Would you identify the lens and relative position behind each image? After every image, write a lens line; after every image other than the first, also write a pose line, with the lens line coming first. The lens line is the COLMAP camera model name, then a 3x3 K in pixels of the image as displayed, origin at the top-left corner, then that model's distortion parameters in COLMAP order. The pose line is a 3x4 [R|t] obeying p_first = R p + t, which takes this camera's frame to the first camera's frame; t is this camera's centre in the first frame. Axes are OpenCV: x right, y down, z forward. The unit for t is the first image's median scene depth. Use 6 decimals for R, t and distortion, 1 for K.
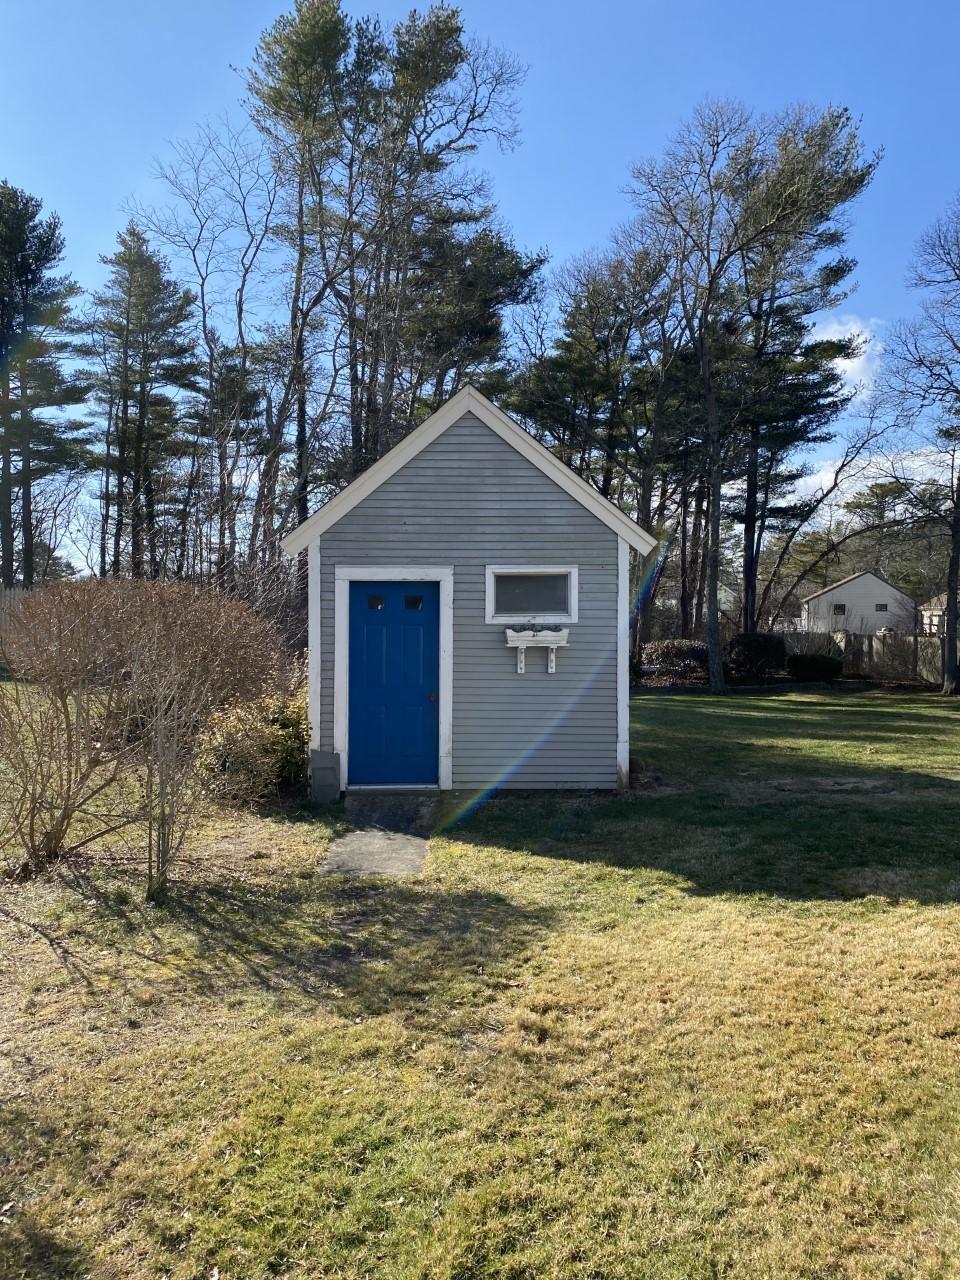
lens RADIAL K [[948.7, 0, 481.3], [0, 948.7, 639.1], [0, 0, 1]] dist [0.007809, -0.000638]
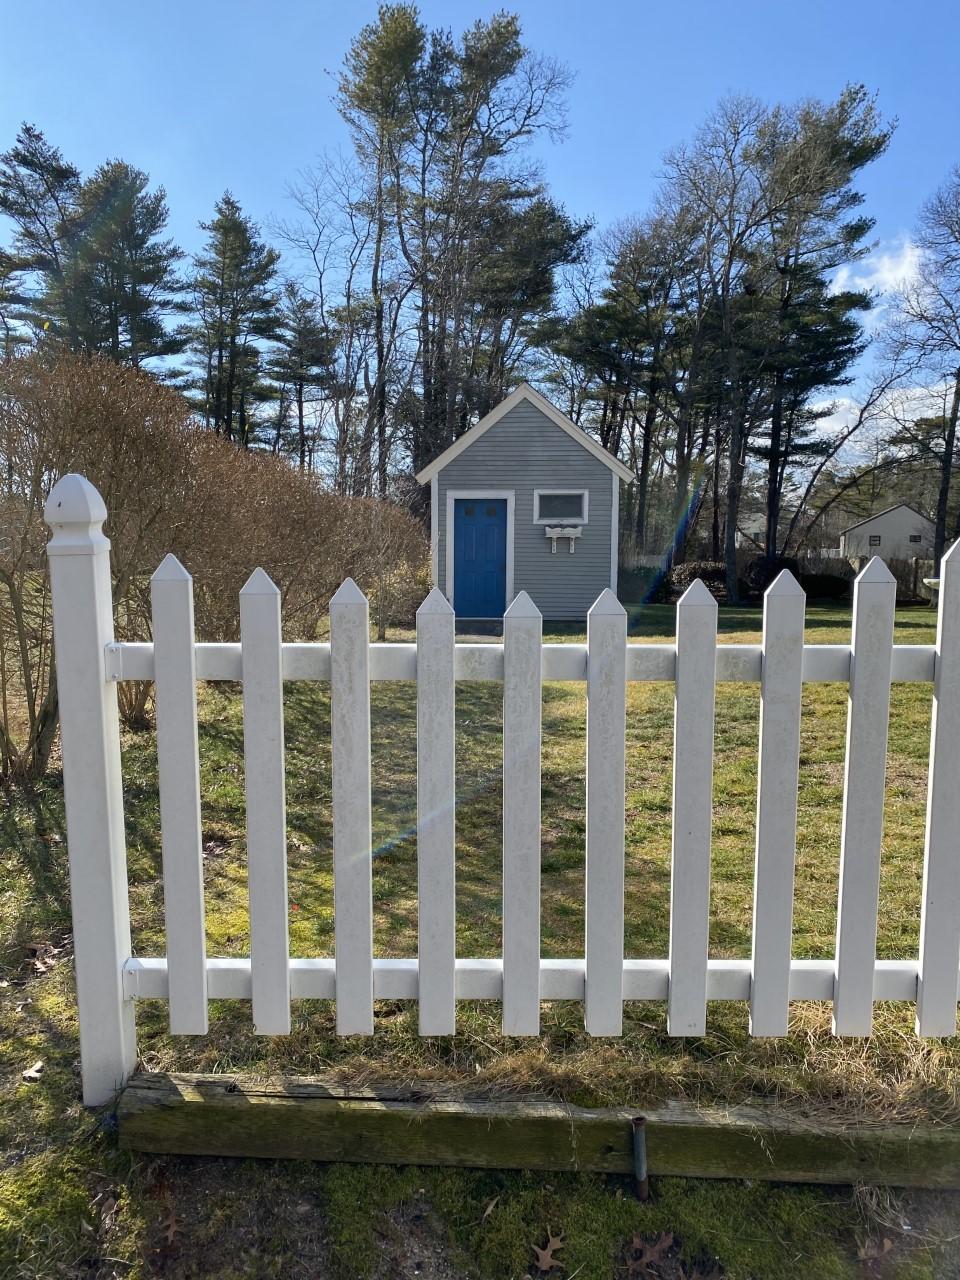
lens RADIAL K [[948.7, 0, 475.5], [0, 948.7, 643.4], [0, 0, 1]] dist [0.007809, -0.000638]
pose [[0.998109, 0.007821, -0.060968, 0.001343], [-0.003479, 0.997469, 0.071011, 0.017756], [0.061369, -0.070665, 0.995611, -0.166163]]
